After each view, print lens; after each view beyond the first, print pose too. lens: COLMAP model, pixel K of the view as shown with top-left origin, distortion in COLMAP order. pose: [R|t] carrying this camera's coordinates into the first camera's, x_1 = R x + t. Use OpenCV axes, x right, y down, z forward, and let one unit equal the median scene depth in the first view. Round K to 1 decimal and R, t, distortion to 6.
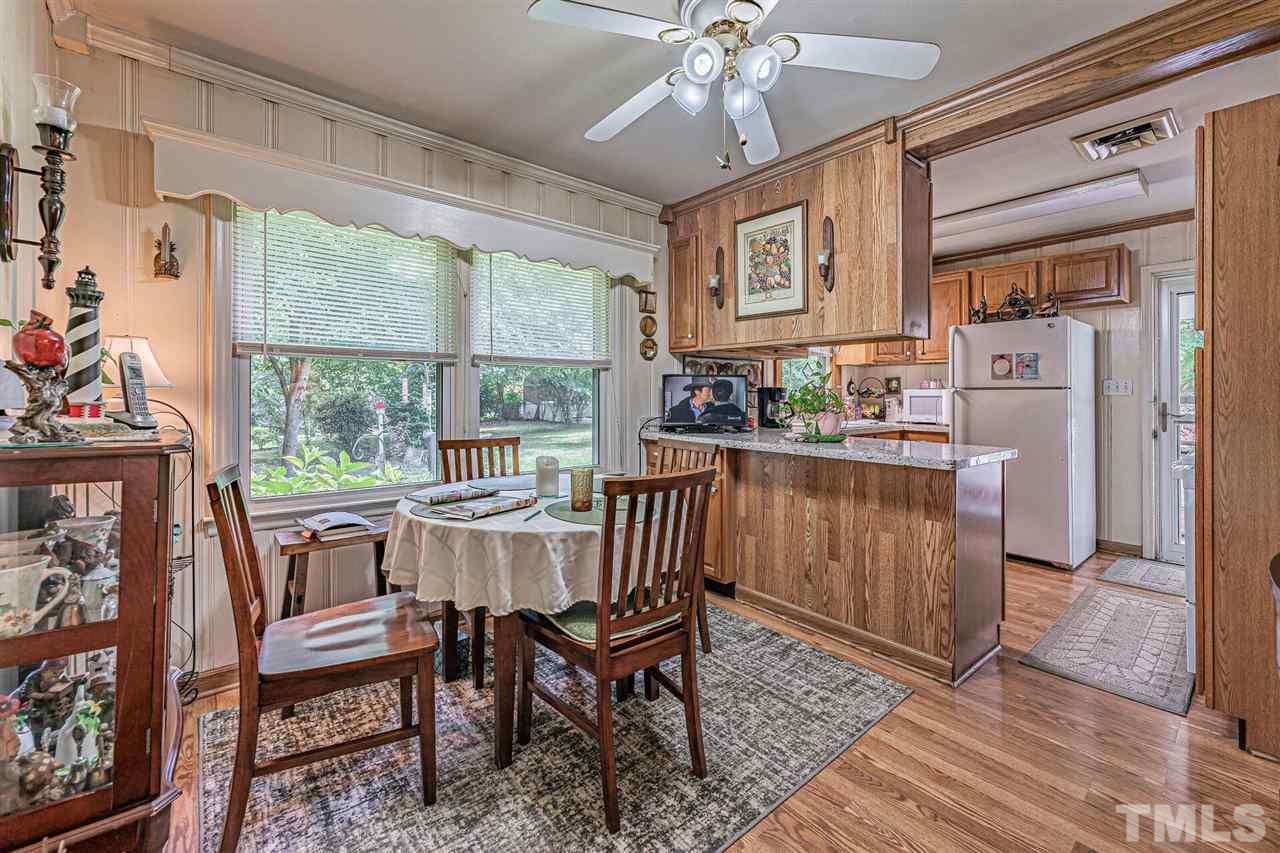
lens RADIAL K [[511.3, 0, 642.3], [0, 511.3, 391.8], [0, 0, 1]] dist [0.000433, -0.000989]
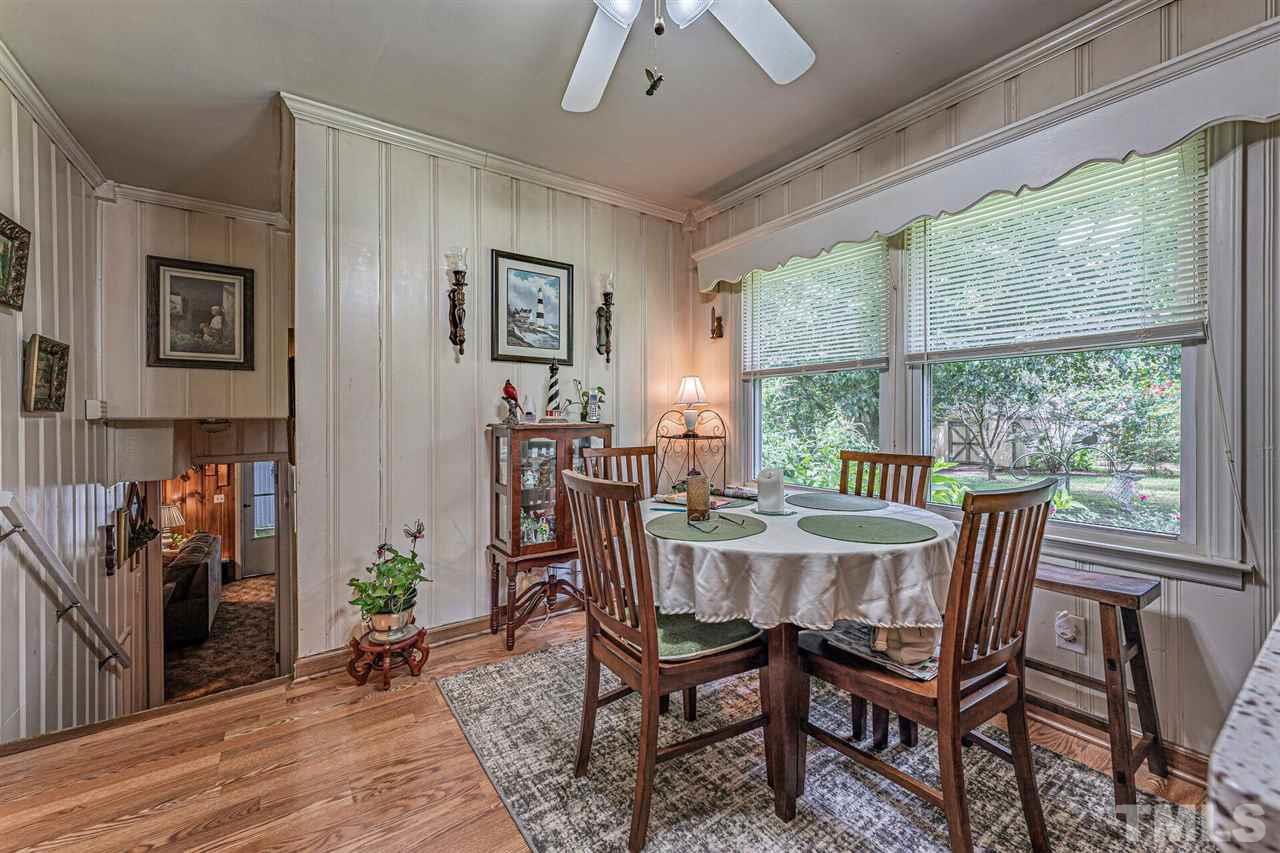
lens RADIAL K [[511.3, 0, 645.1], [0, 511.3, 421.1], [0, 0, 1]] dist [0.000433, -0.000989]
pose [[-0.076377, 0.006819, -0.997056, 0.514628], [0.012167, 0.999909, 0.005907, 0.024951], [0.997005, -0.011680, -0.076453, 0.594965]]
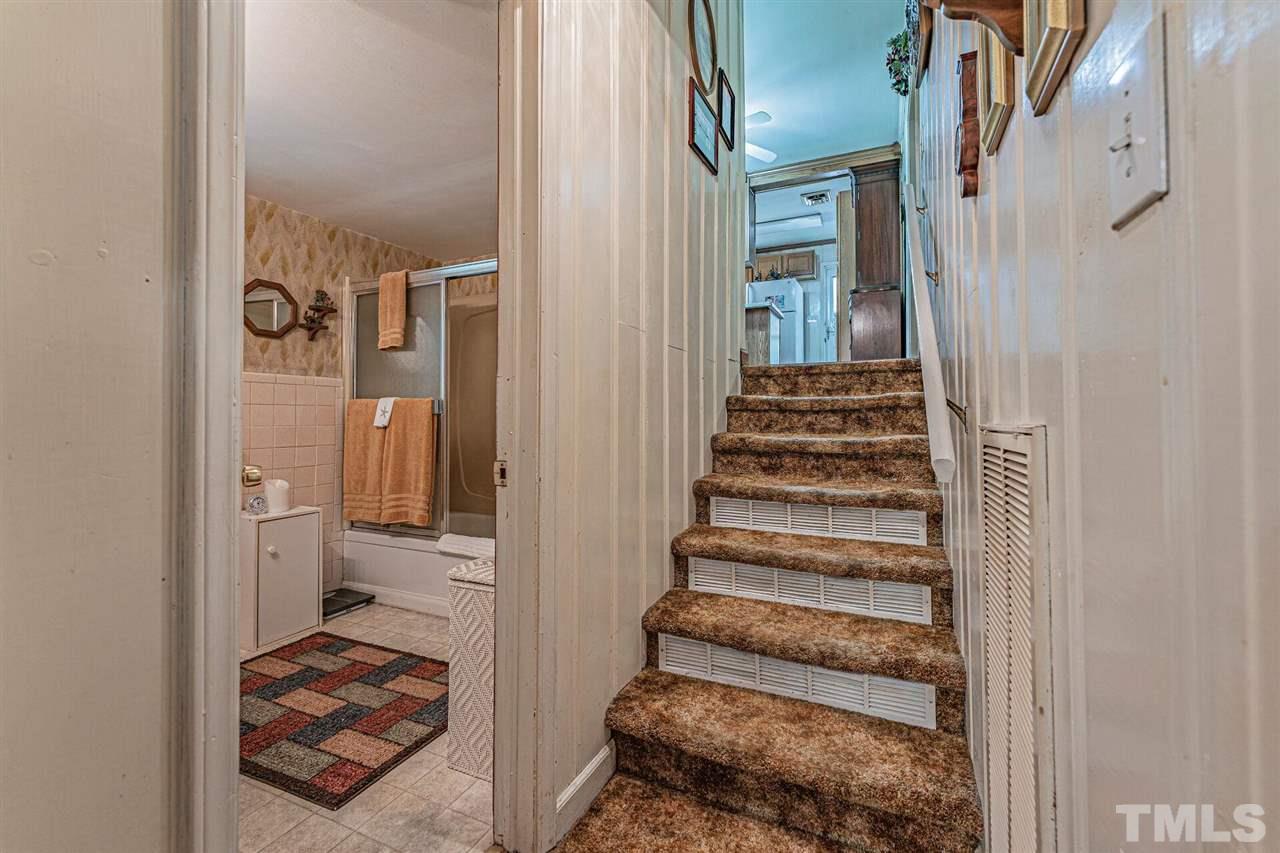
lens RADIAL K [[542.1, 0, 633.9], [0, 542.1, 418.7], [0, 0, 1]] dist [-0.000957, -0.000019]
pose [[0.899723, 0.007641, 0.436394, -0.948497], [-0.002978, 0.999931, -0.011368, 0.575481], [-0.436451, 0.008928, 0.899684, -0.928431]]
